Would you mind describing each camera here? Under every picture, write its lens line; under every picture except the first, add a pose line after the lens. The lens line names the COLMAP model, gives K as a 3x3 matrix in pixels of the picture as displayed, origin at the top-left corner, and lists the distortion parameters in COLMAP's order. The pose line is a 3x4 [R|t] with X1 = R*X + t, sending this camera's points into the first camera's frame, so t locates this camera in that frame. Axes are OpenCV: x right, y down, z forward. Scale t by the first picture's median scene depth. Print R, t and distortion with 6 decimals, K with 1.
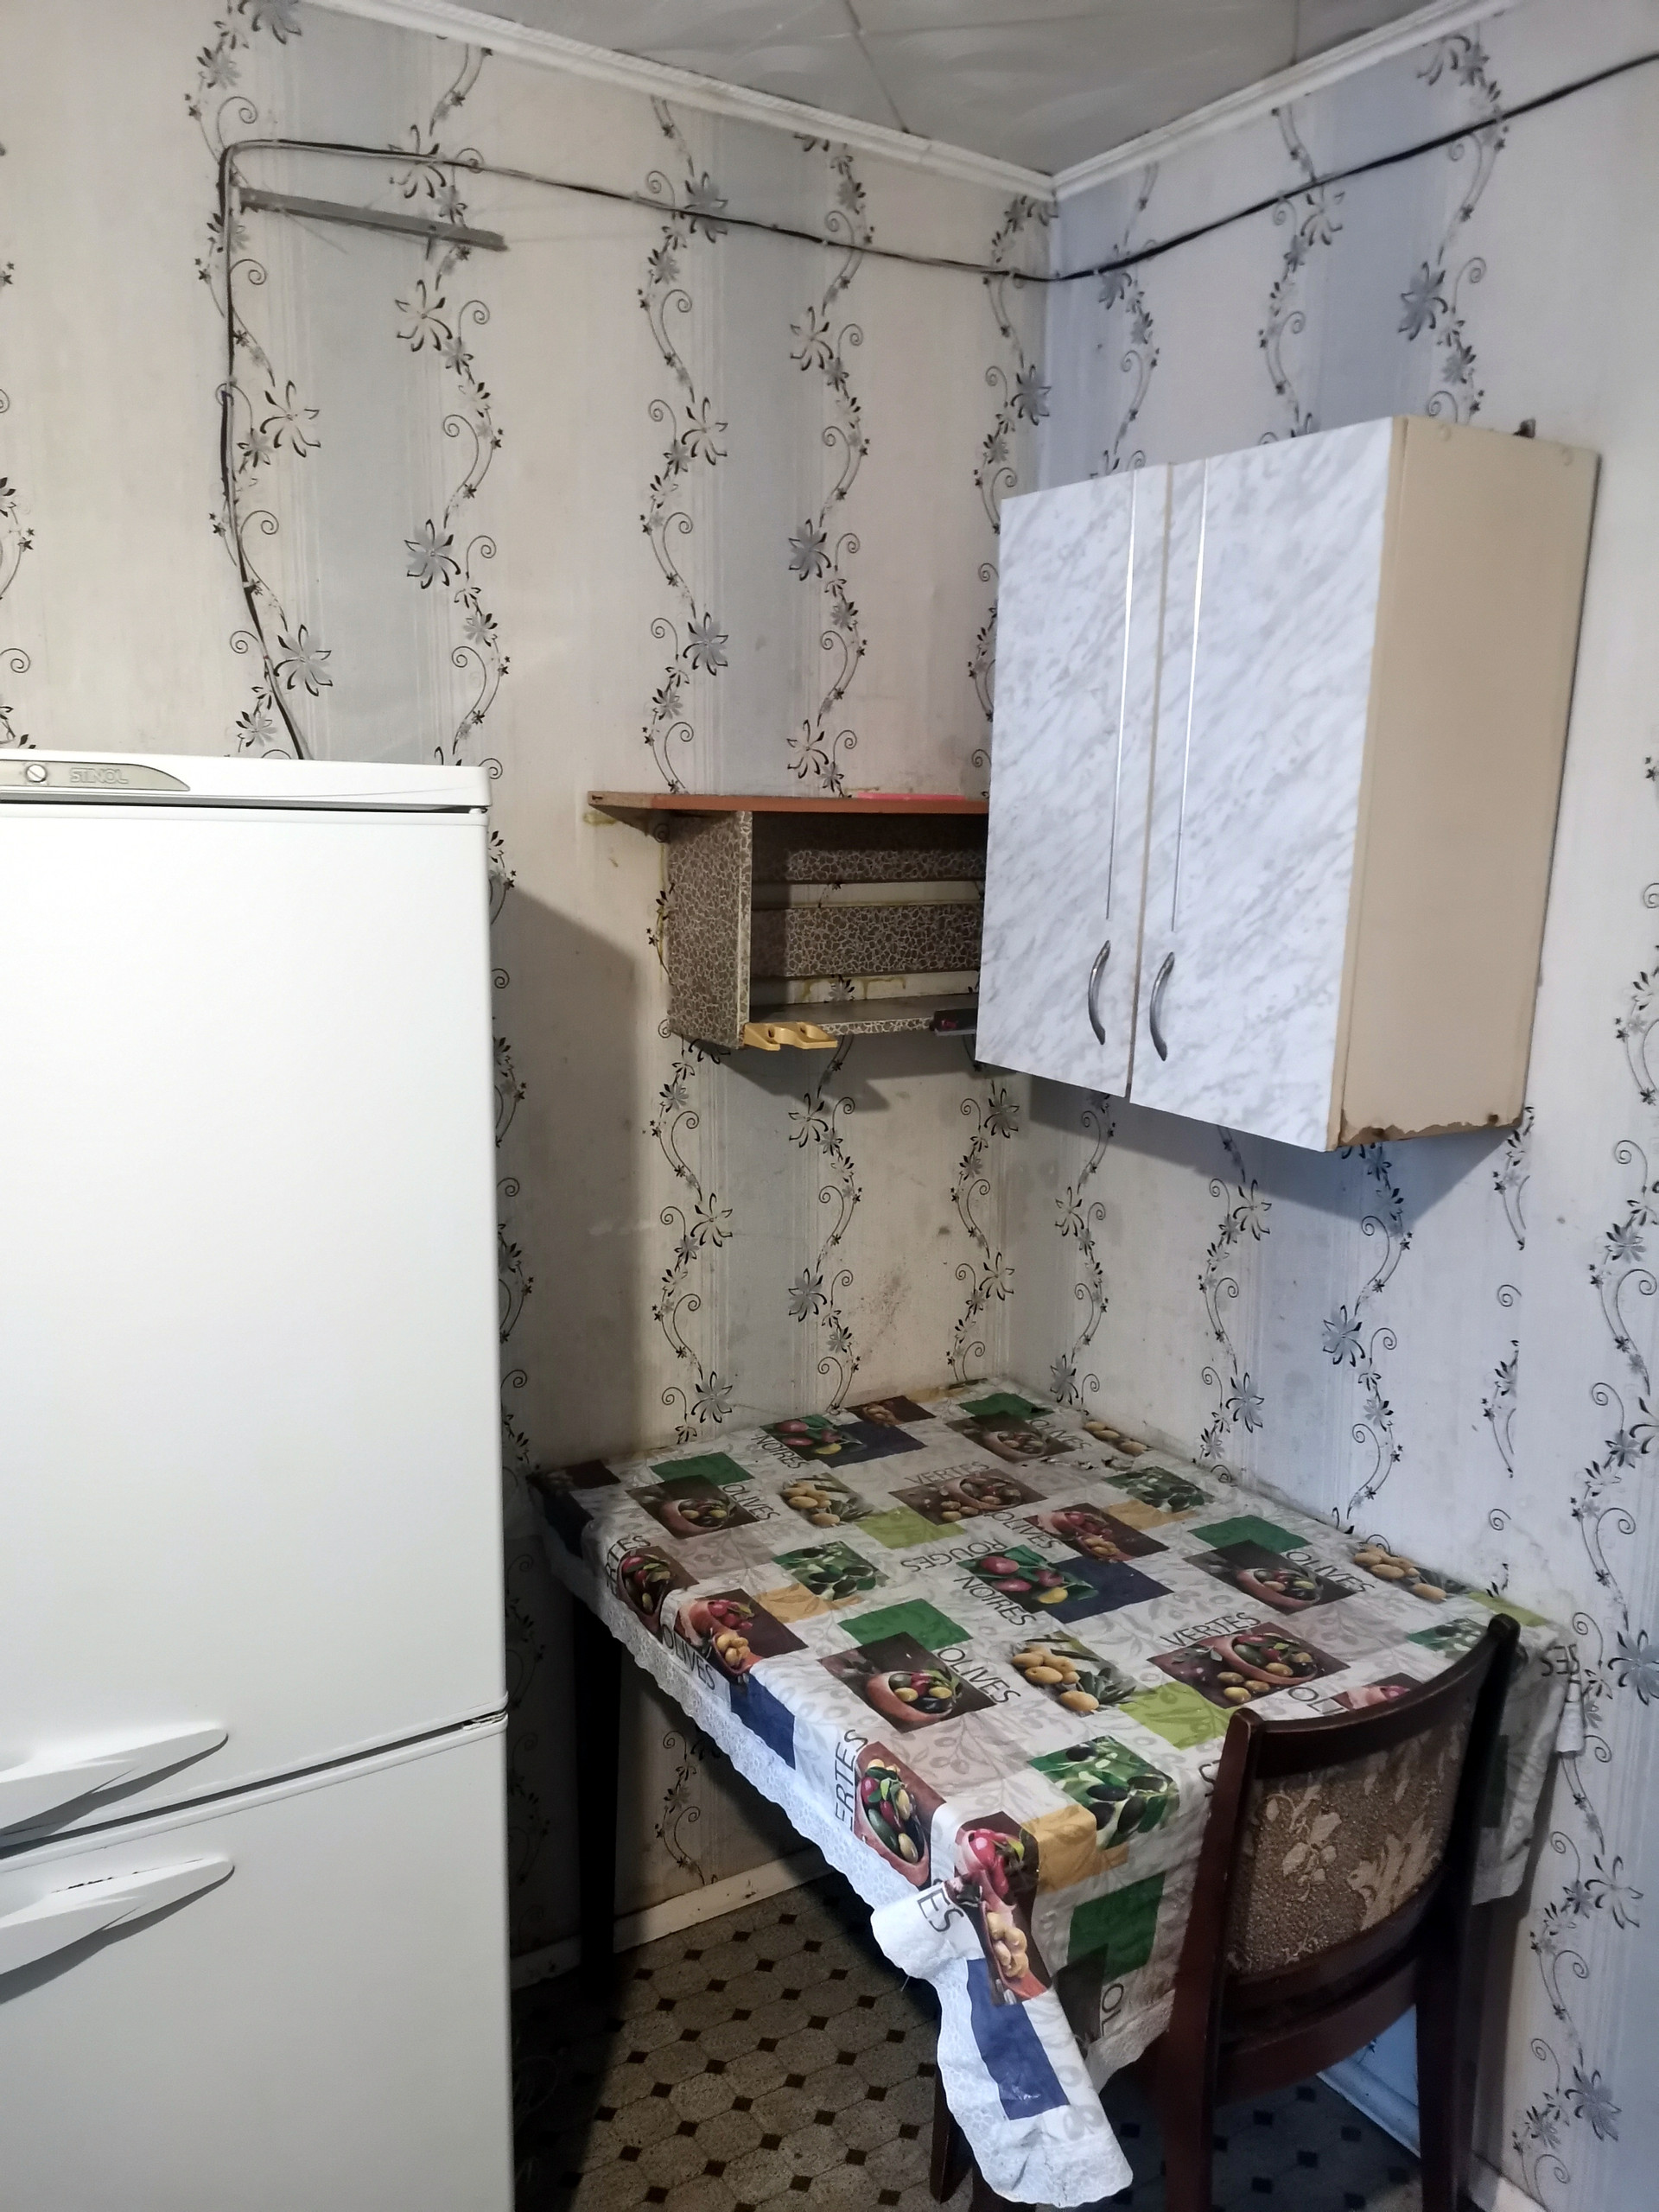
lens RADIAL K [[1642.6, 0, 835.2], [0, 1642.6, 1107.6], [0, 0, 1]] dist [0.096552, -0.116210]
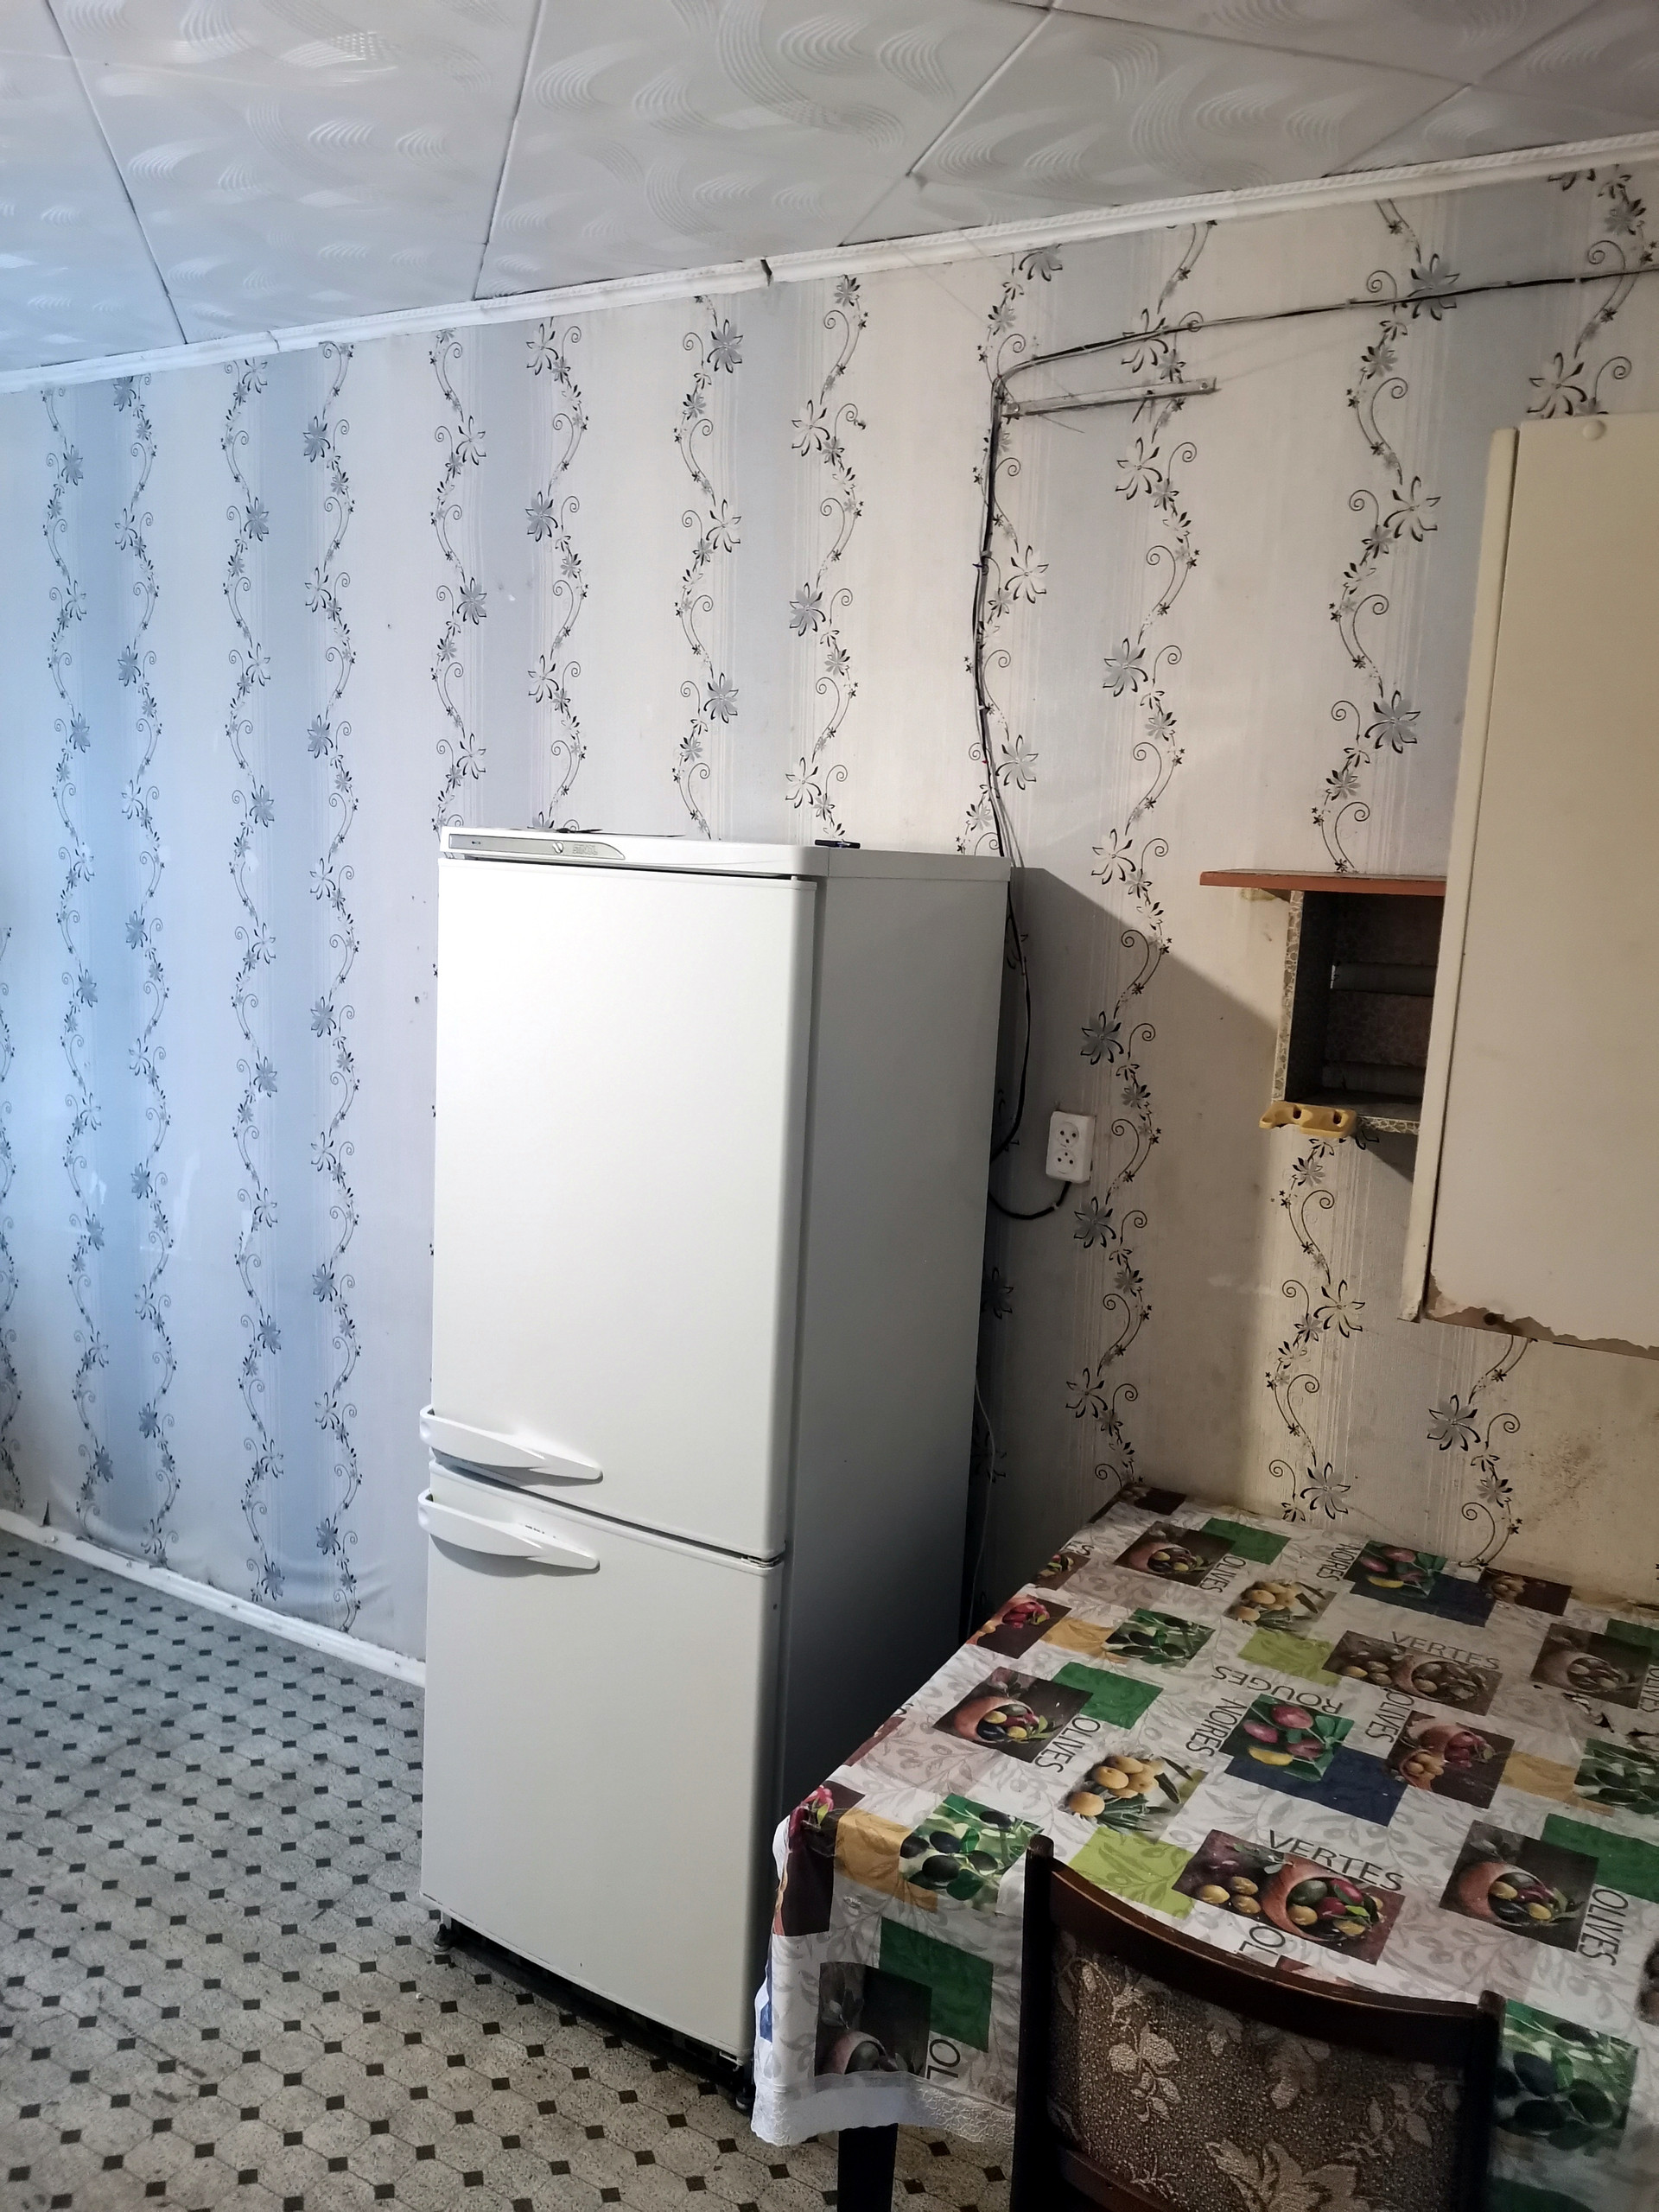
lens RADIAL K [[1642.6, 0, 835.2], [0, 1642.6, 1107.6], [0, 0, 1]] dist [0.096552, -0.116210]
pose [[0.486525, 0.148146, -0.861014, 0.688318], [-0.185146, 0.980618, 0.064107, -0.062377], [0.853823, 0.128224, 0.504524, 0.266329]]
